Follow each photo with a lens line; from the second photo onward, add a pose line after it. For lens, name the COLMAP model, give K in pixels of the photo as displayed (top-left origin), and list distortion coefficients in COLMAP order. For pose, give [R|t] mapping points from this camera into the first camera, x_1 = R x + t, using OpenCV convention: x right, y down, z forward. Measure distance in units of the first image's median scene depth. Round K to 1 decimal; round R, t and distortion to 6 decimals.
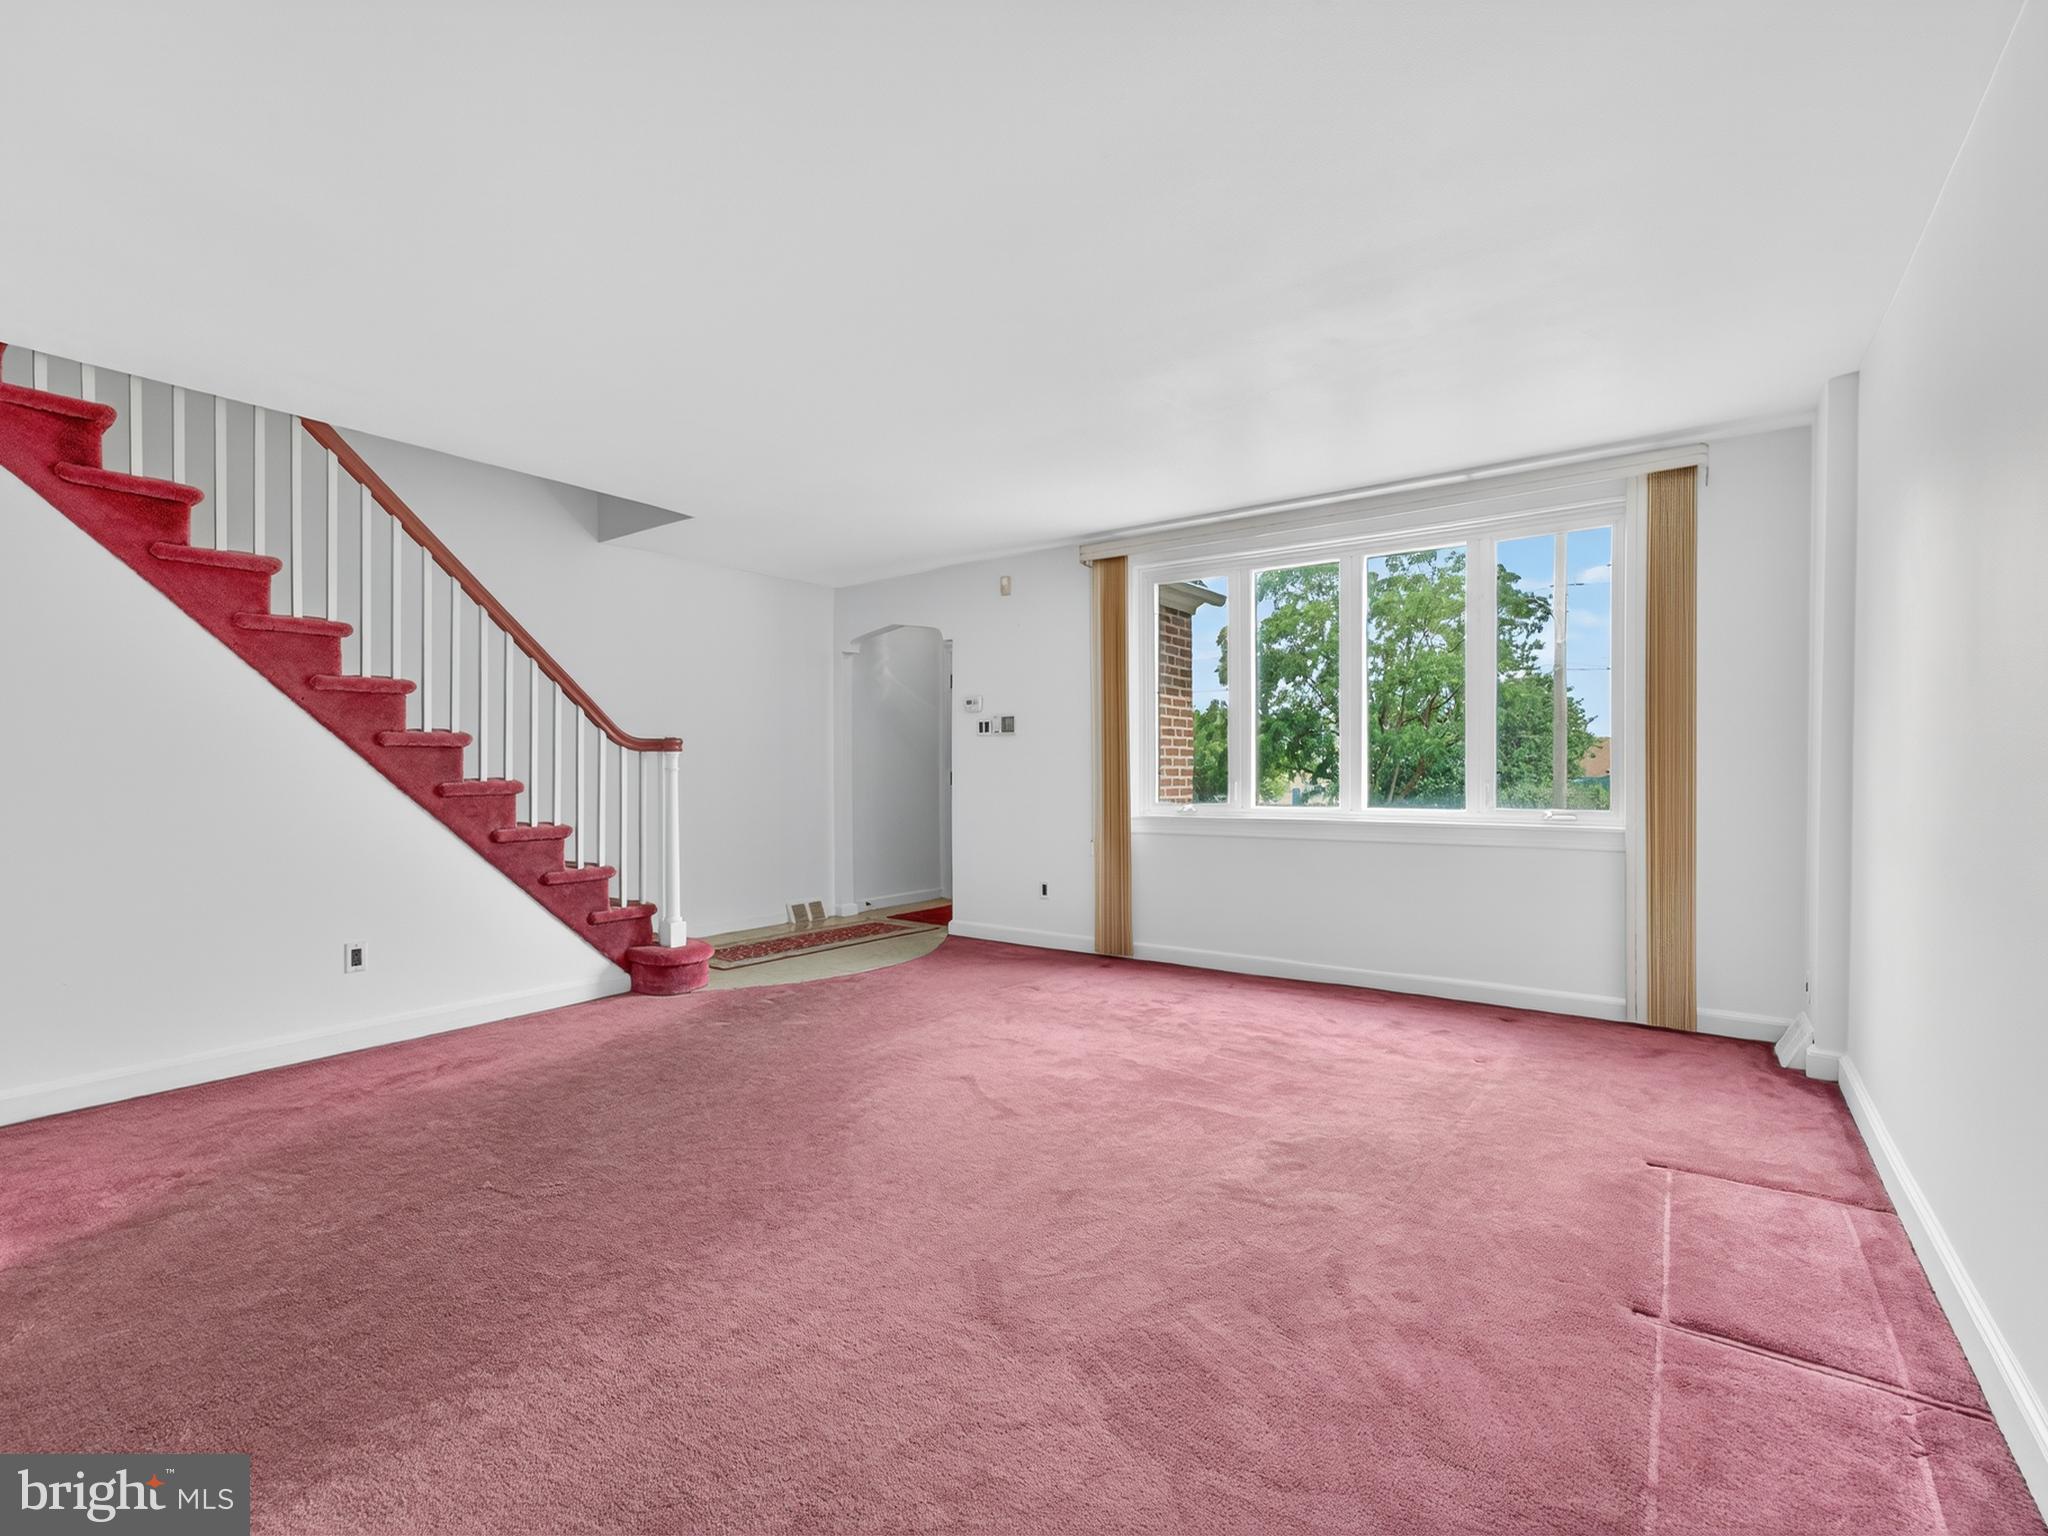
lens RADIAL K [[935.5, 0, 1010.2], [0, 935.5, 755.7], [0, 0, 1]] dist [-0.000915, 0.000132]
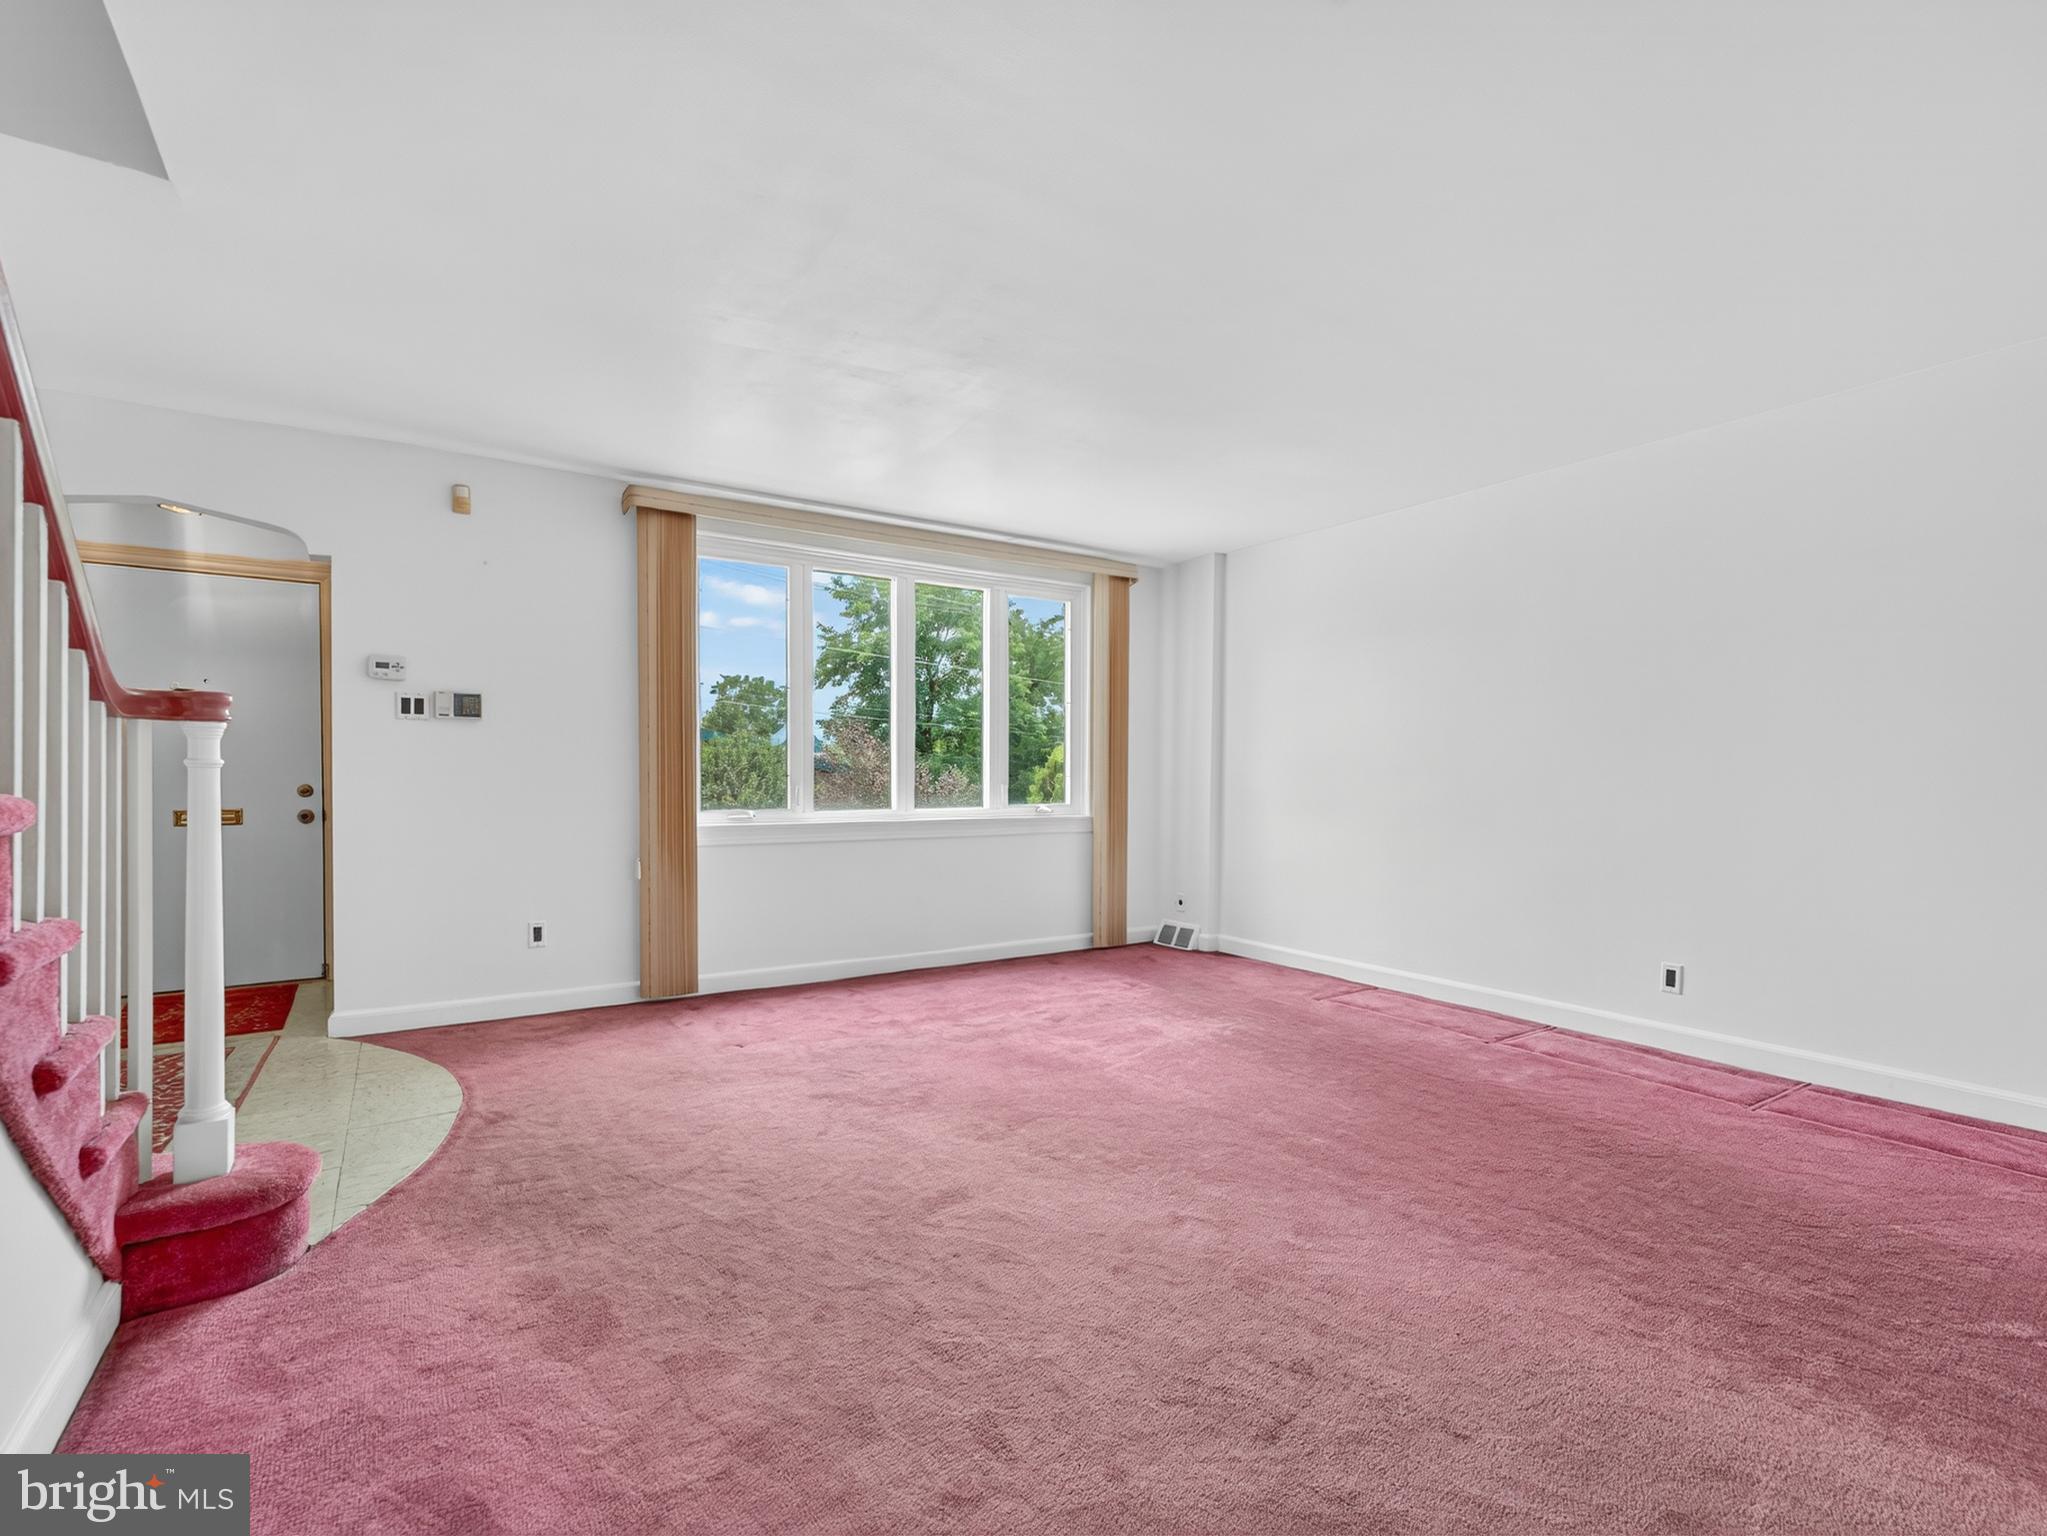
lens RADIAL K [[935.0, 0, 1006.0], [0, 935.0, 787.9], [0, 0, 1]] dist [-0.000915, 0.000132]
pose [[0.393995, -0.006591, 0.919089, -0.537431], [-0.015739, 0.999779, 0.013917, 0.013070], [-0.918978, -0.019948, 0.393805, 0.412230]]
